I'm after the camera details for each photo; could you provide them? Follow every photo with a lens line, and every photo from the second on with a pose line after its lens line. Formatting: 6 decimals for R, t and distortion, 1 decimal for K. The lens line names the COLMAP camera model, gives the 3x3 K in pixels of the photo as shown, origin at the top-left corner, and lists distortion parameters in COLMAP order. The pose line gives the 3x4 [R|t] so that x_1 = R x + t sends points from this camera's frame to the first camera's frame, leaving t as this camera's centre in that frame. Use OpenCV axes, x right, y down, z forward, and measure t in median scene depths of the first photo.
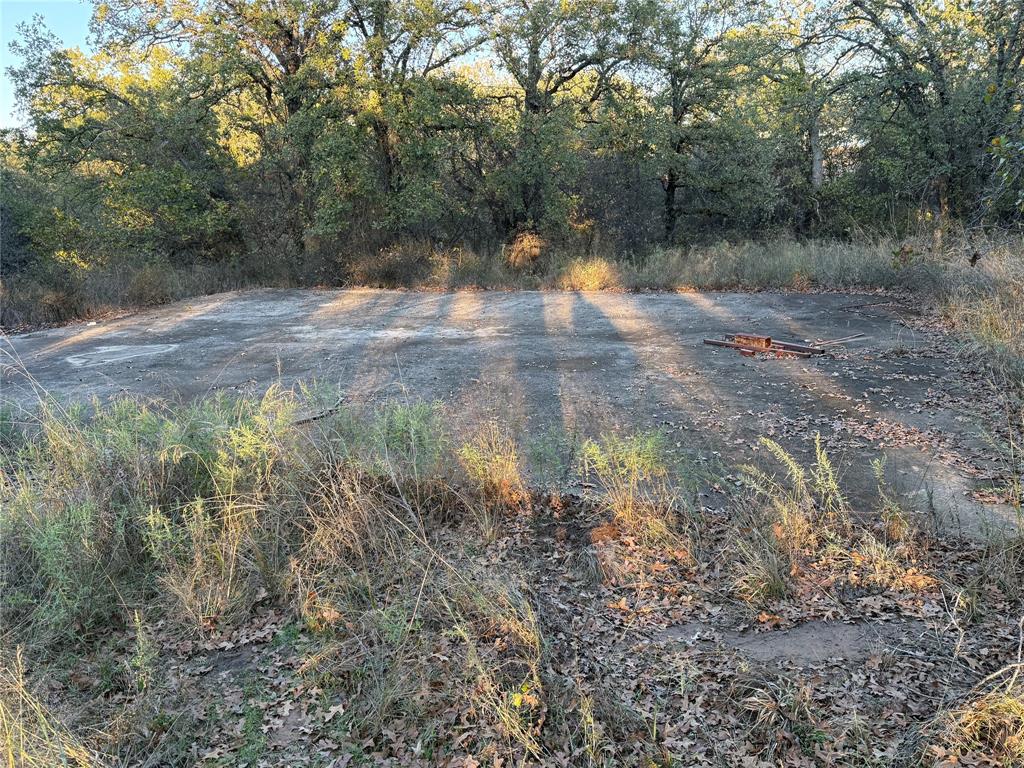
lens RADIAL K [[793.6, 0, 510.6], [0, 793.6, 383.6], [0, 0, 1]] dist [0.030205, -0.055080]
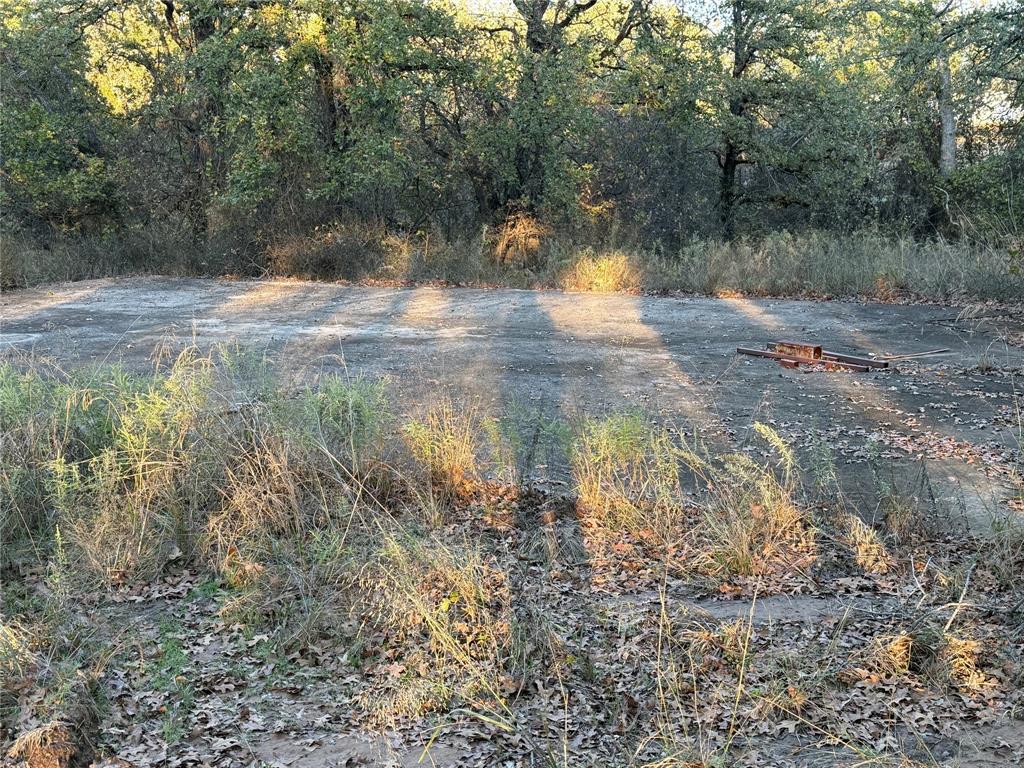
lens RADIAL K [[1276.4, 0, 510.4], [0, 1276.4, 383.7], [0, 0, 1]] dist [0.027972, 0.000000]
pose [[0.999304, 0.037302, -0.000160, 0.022028], [-0.037204, 0.996329, -0.077100, 0.064702], [-0.002717, 0.077052, 0.997023, -0.172631]]
